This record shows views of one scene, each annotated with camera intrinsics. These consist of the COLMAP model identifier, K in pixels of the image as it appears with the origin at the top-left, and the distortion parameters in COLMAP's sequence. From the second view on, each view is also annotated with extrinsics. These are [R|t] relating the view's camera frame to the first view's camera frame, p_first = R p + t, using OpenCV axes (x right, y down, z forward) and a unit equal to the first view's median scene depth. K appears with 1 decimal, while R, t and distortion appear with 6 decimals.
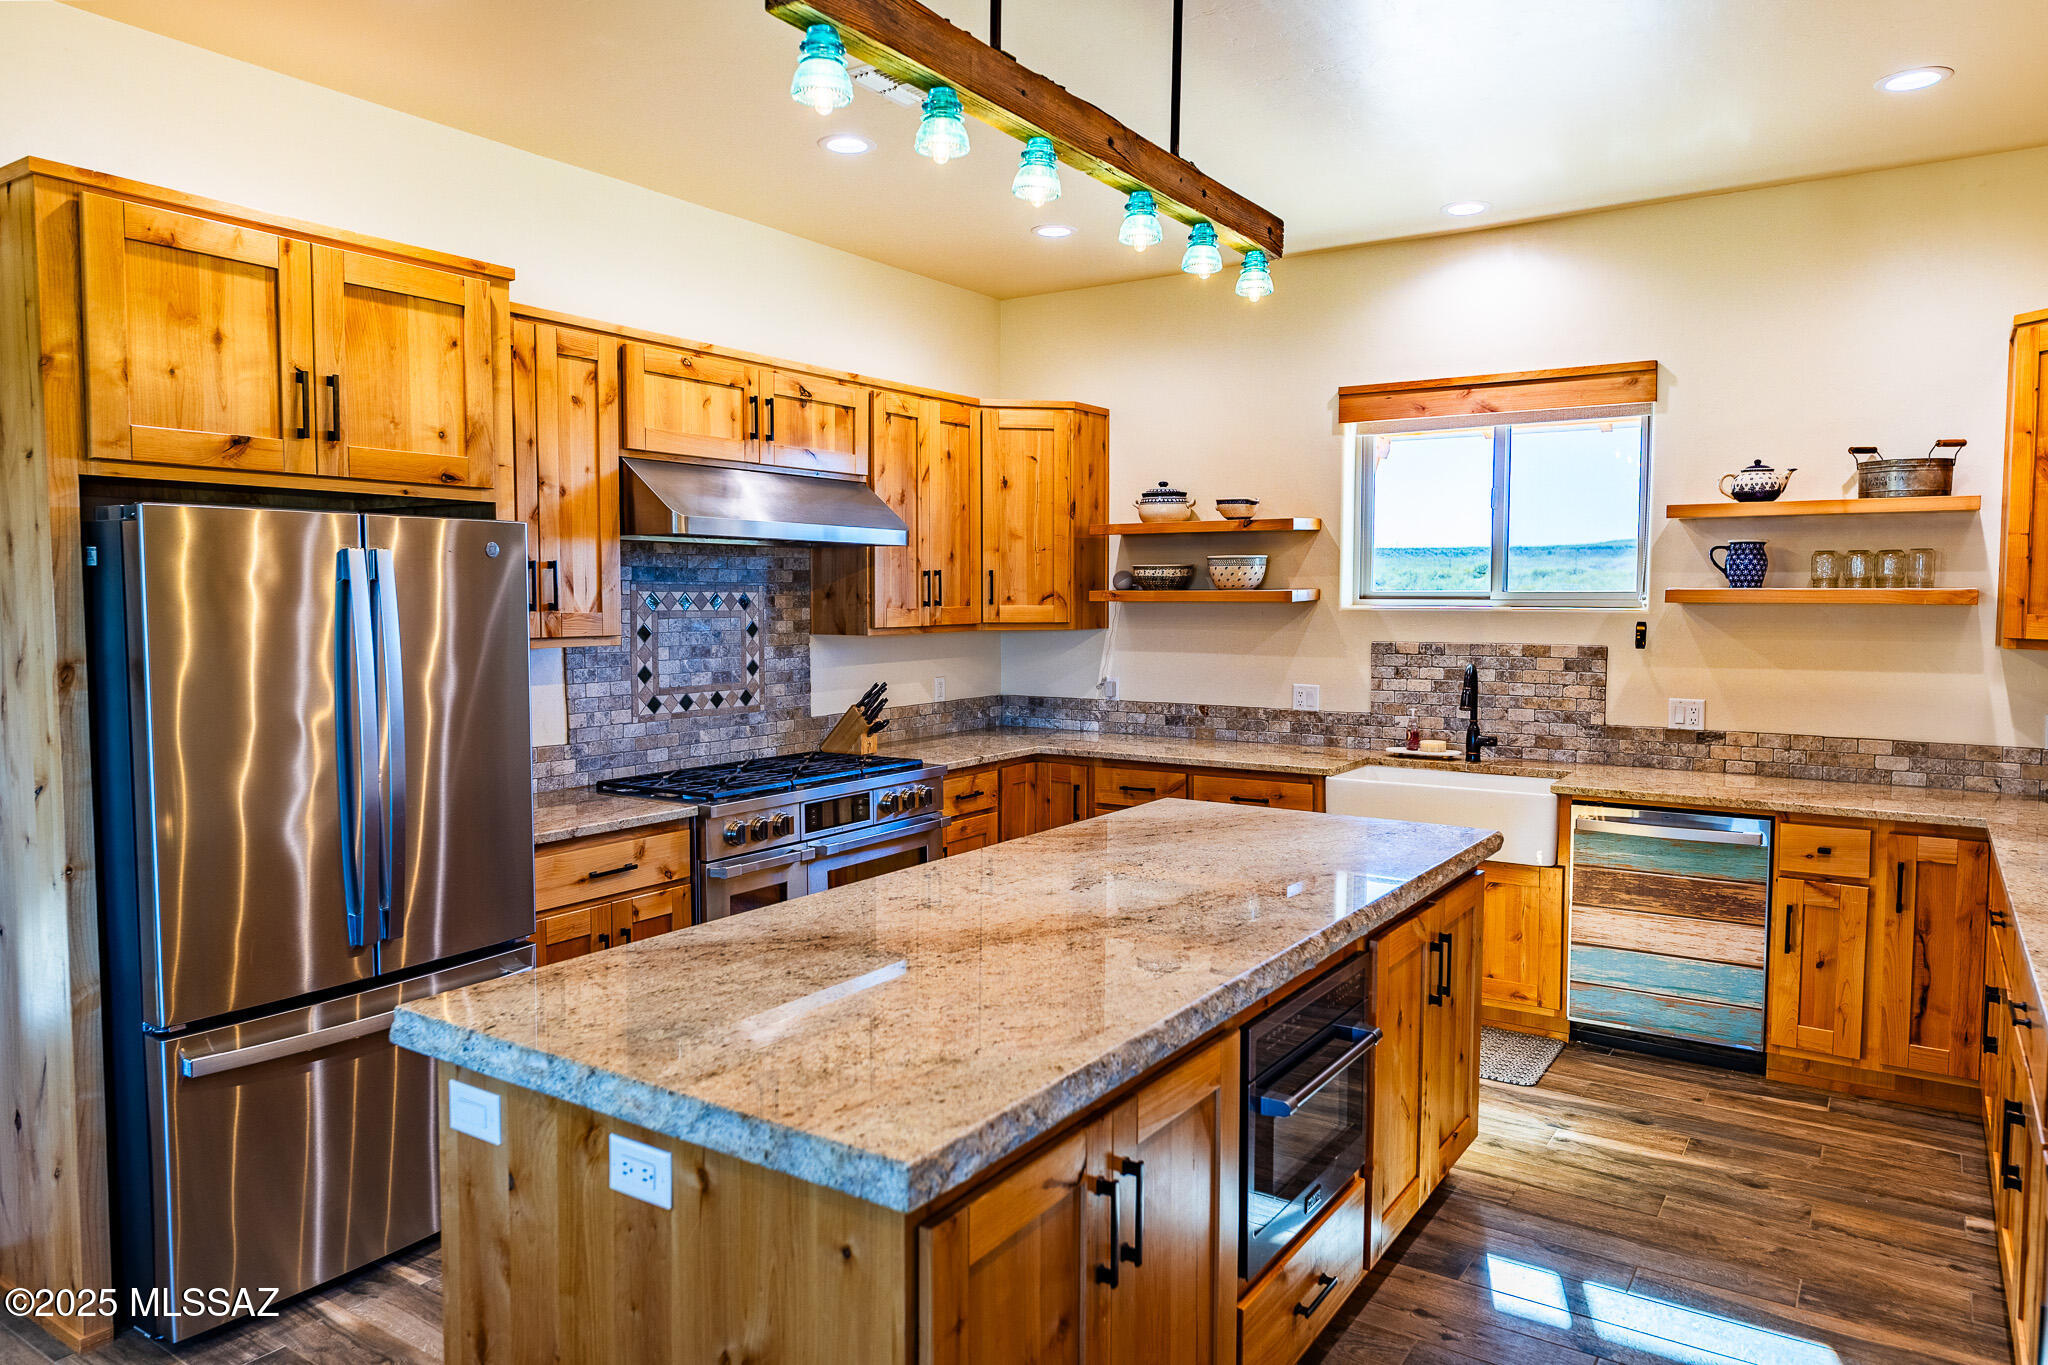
lens RADIAL K [[1342.5, 0, 1024.0], [0, 1342.5, 679.1], [0, 0, 1]] dist [0.002508, -0.005205]
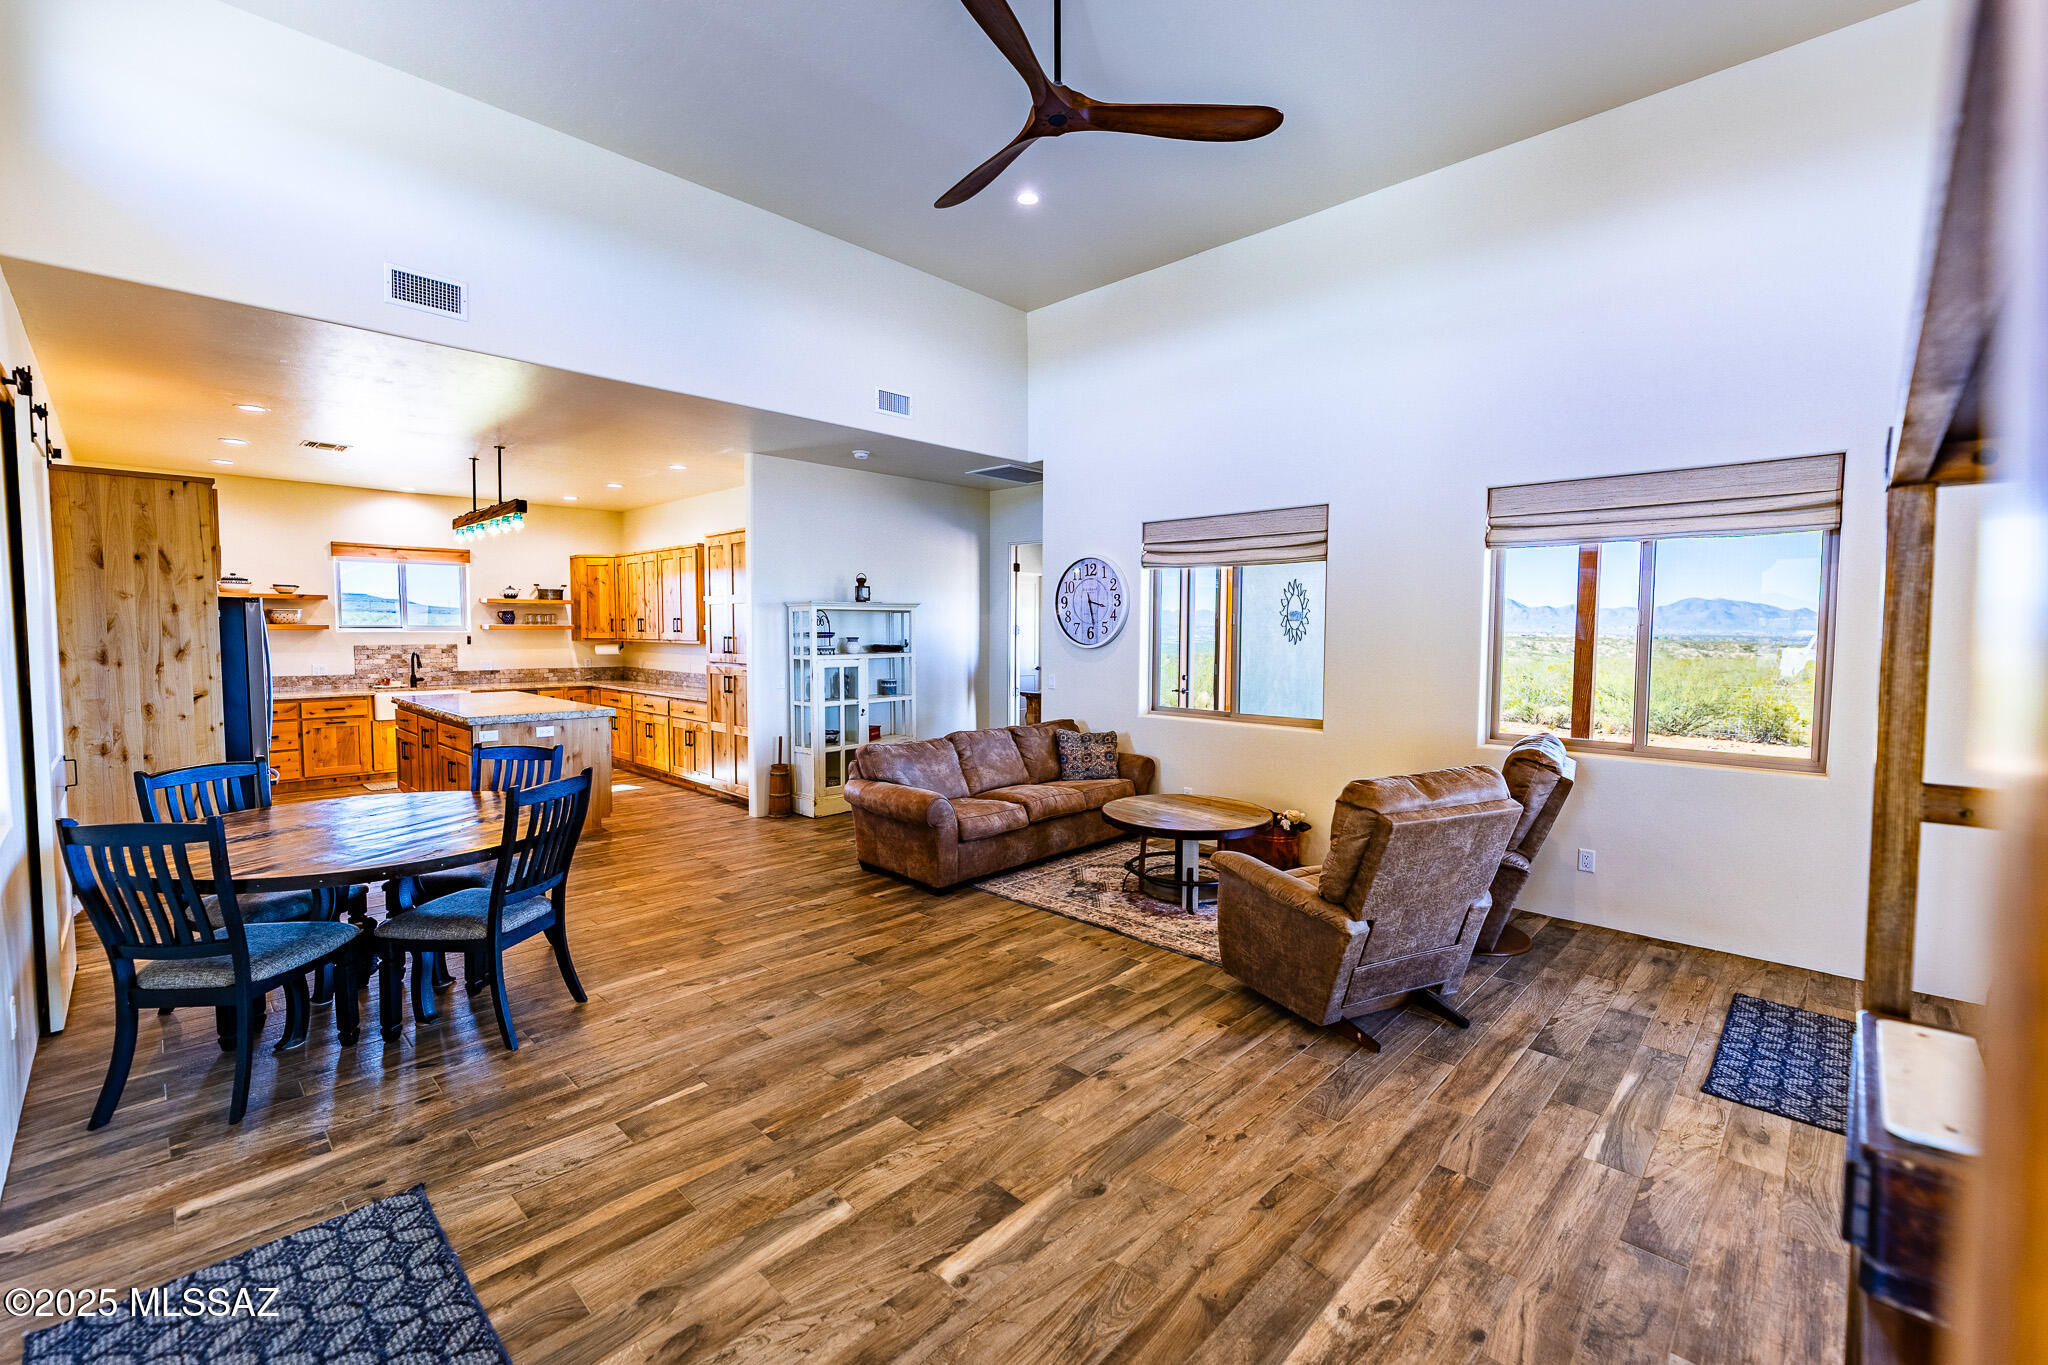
lens RADIAL K [[856.4, 0, 1024.3], [0, 856.4, 678.6], [0, 0, 1]] dist [-0.001129, -0.000176]
pose [[0.176885, -0.058763, 0.982476, -1.265489], [0.059466, 0.997031, 0.048927, 0.034974], [-0.982433, 0.049770, 0.179854, -0.587949]]
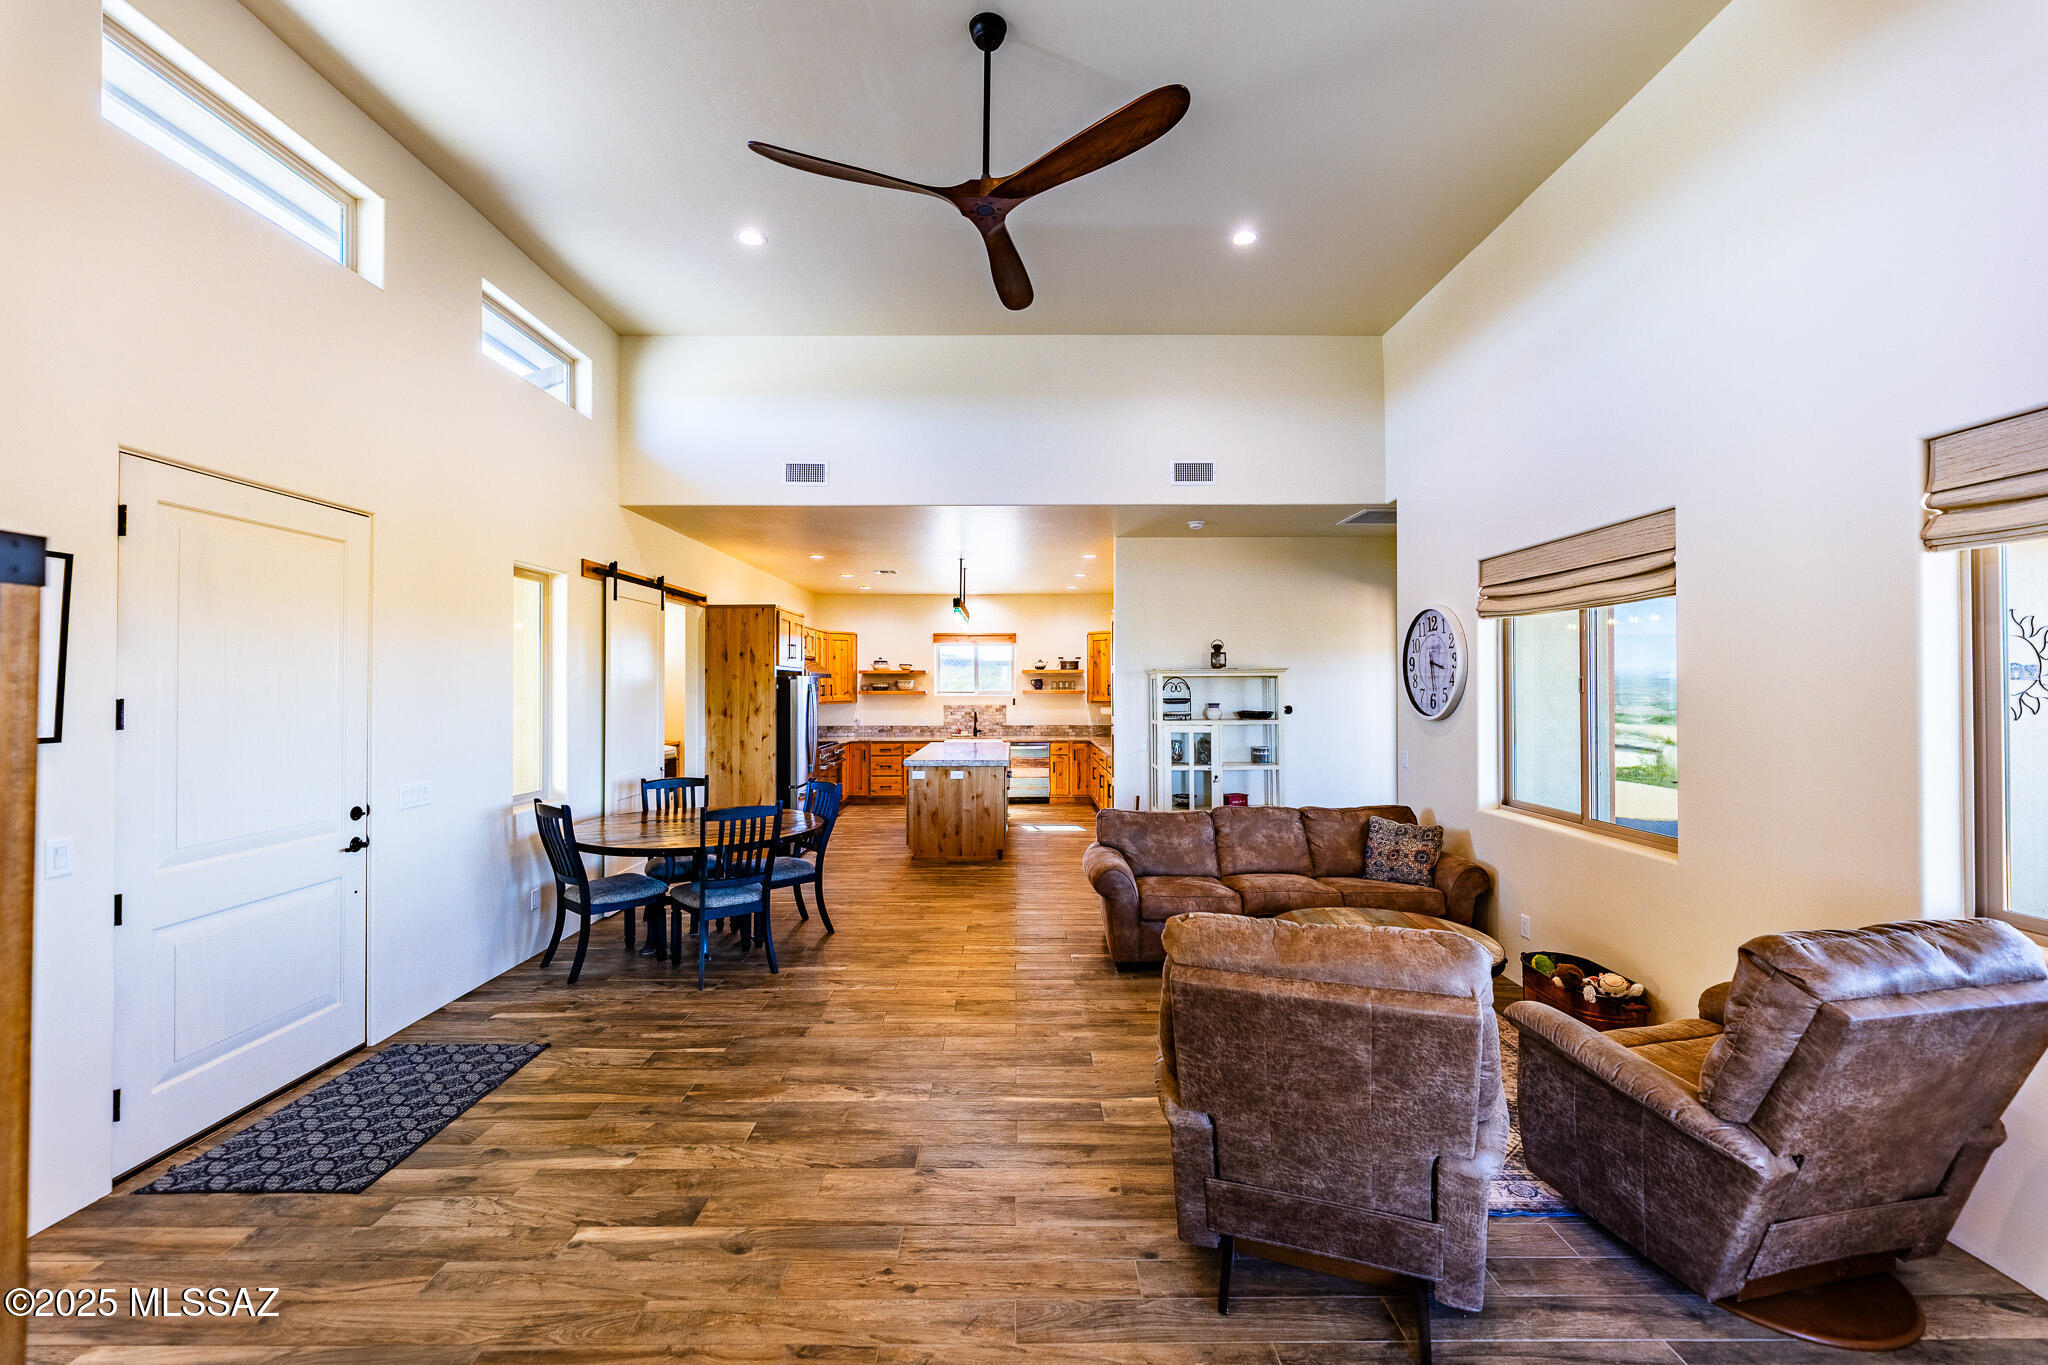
lens RADIAL K [[826.0, 0, 1018.5], [0, 826.0, 676.9], [0, 0, 1]] dist [0.001133, -0.001313]
pose [[0.830068, 0.004424, 0.557645, -0.920433], [0.038152, 0.997175, -0.064701, 0.053892], [-0.556356, 0.074982, 0.827554, -1.063272]]
